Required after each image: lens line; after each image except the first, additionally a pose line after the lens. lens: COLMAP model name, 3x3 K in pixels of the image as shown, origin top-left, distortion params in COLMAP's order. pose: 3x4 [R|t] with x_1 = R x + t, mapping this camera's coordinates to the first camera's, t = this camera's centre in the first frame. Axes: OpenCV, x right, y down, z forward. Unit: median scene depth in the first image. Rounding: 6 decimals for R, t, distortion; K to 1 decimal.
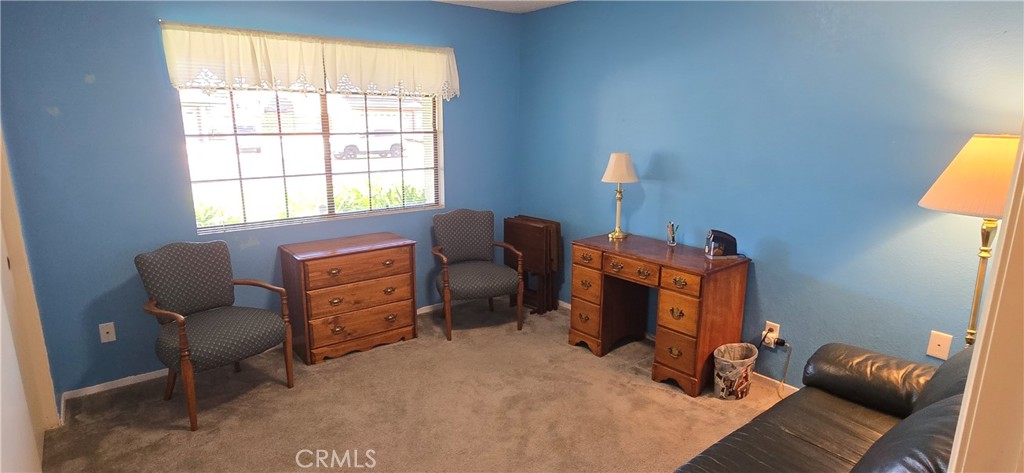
lens RADIAL K [[517.7, 0, 497.4], [0, 517.7, 238.8], [0, 0, 1]] dist [-0.001479, -0.000470]
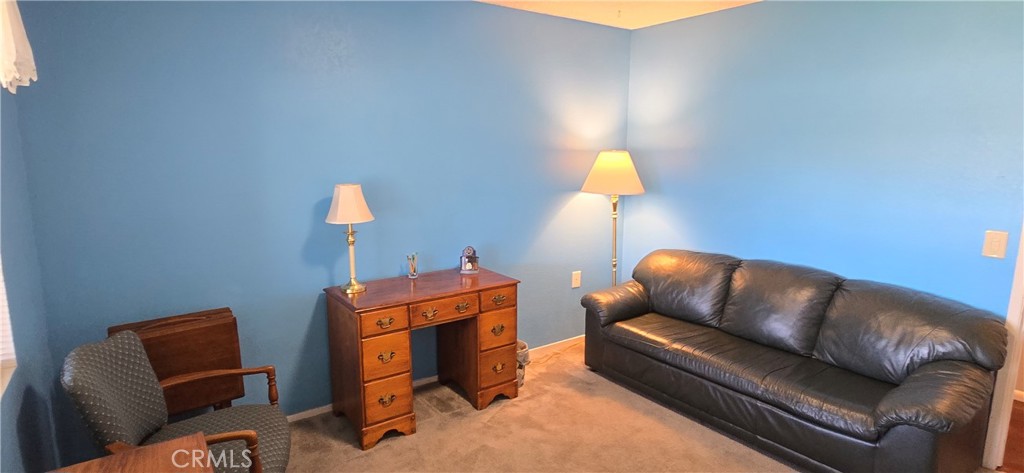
lens RADIAL K [[555.9, 0, 512.0], [0, 555.9, 236.5], [0, 0, 1]] dist [0.002363, 0.001026]
pose [[0.032016, -0.167613, 0.985333, -0.662873], [0.219405, 0.962971, 0.156680, -0.187837], [-0.975108, 0.211171, 0.067605, 0.806760]]
